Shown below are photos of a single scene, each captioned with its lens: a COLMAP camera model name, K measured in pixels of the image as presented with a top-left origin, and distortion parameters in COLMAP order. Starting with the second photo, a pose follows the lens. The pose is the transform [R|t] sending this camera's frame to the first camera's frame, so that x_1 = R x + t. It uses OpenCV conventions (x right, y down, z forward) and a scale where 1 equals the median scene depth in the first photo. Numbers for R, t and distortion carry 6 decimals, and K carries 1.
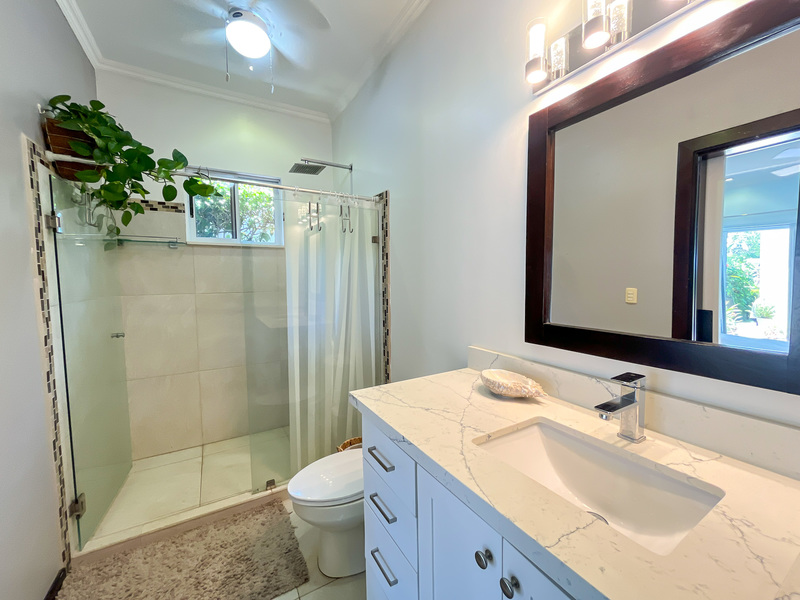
lens RADIAL K [[322.7, 0, 398.7], [0, 322.7, 298.2], [0, 0, 1]] dist [-0.004249, 0.000483]
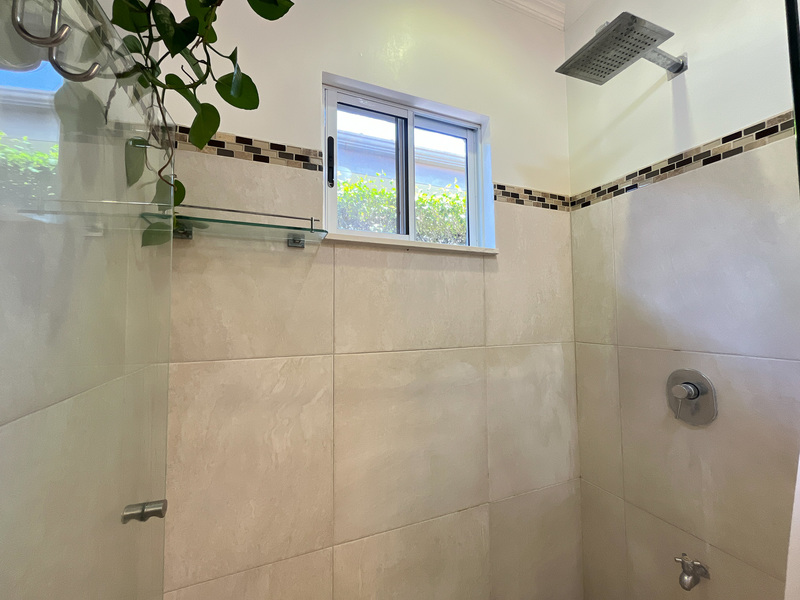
lens RADIAL K [[322.7, 0, 404.2], [0, 322.7, 297.1], [0, 0, 1]] dist [-0.004249, 0.000483]
pose [[0.992738, -0.005994, -0.120145, -0.508301], [-0.008522, 0.992744, -0.119942, -0.039904], [0.119992, 0.120095, 0.985484, 0.605219]]
